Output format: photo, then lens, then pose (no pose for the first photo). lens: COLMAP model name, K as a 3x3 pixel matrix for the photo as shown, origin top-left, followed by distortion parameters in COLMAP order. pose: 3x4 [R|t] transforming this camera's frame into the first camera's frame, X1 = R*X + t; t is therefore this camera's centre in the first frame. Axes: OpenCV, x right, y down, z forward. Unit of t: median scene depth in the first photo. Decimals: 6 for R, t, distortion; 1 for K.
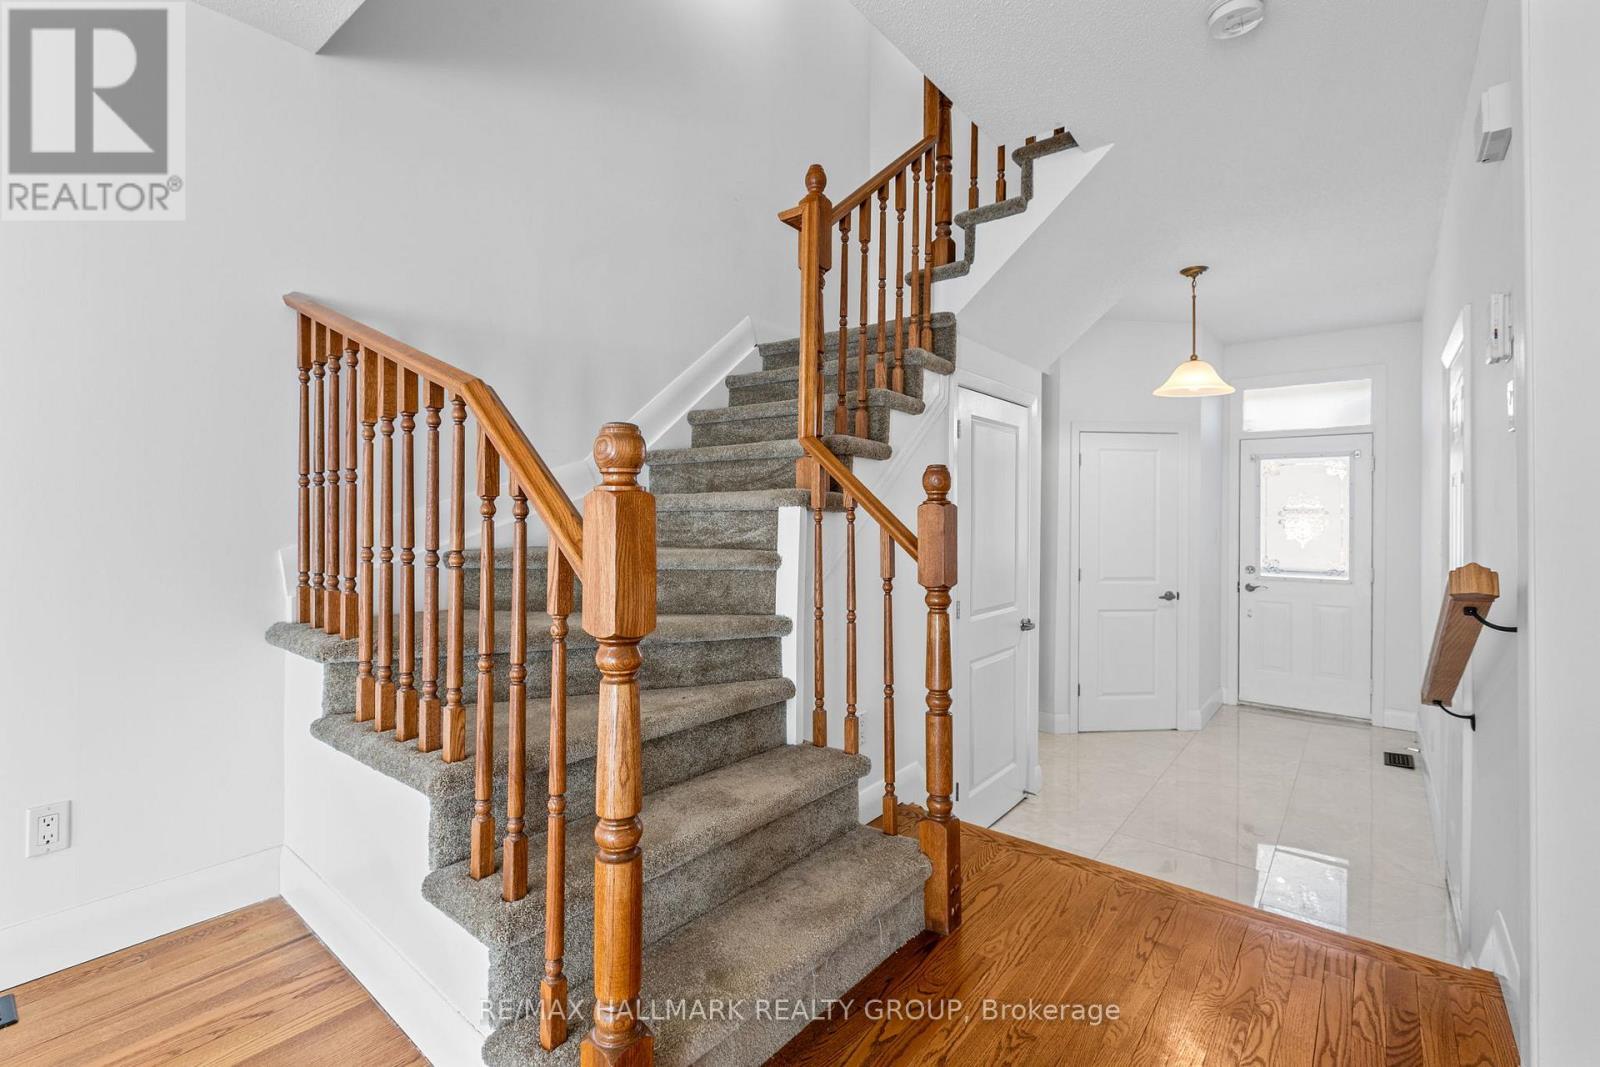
lens RADIAL K [[731.3, 0, 773.0], [0, 731.3, 512.8], [0, 0, 1]] dist [-0.000885, 0.000405]
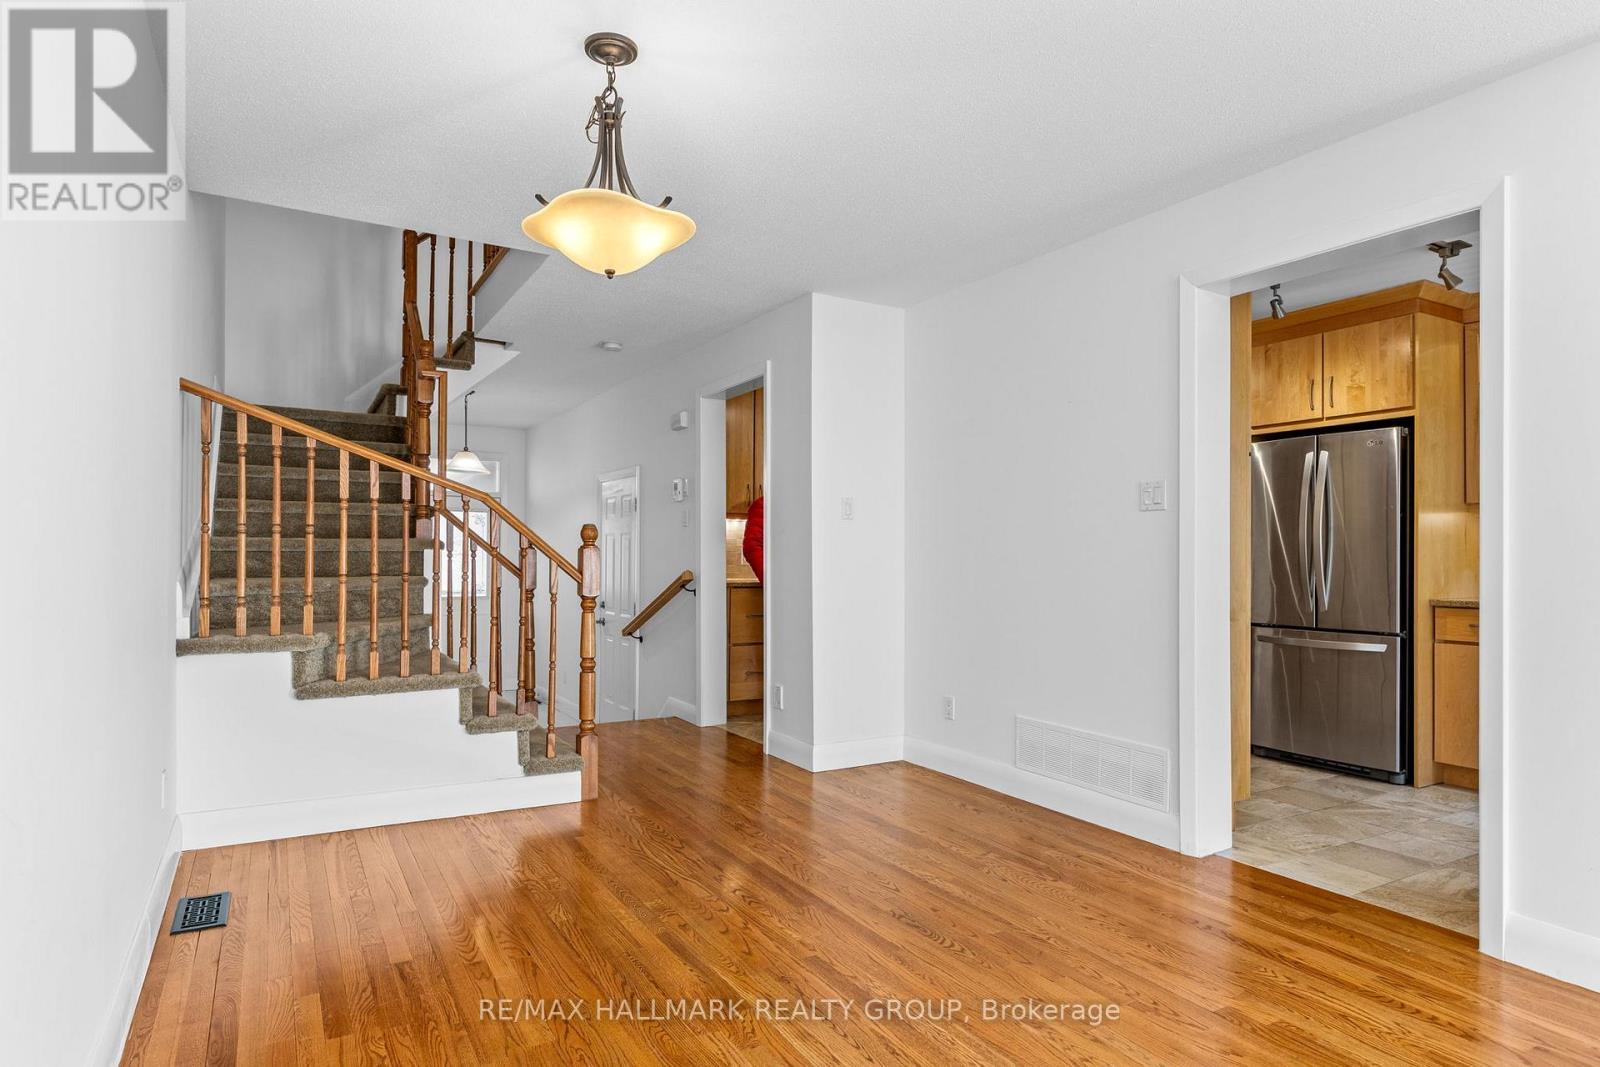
lens RADIAL K [[847.1, 0, 777.6], [0, 847.1, 537.7], [0, 0, 1]] dist [-0.001000, -0.000005]
pose [[0.378253, 0.016476, 0.925556, -1.679157], [-0.001888, 0.999853, -0.017027, -0.004021], [-0.925700, 0.004693, 0.378229, -0.532145]]
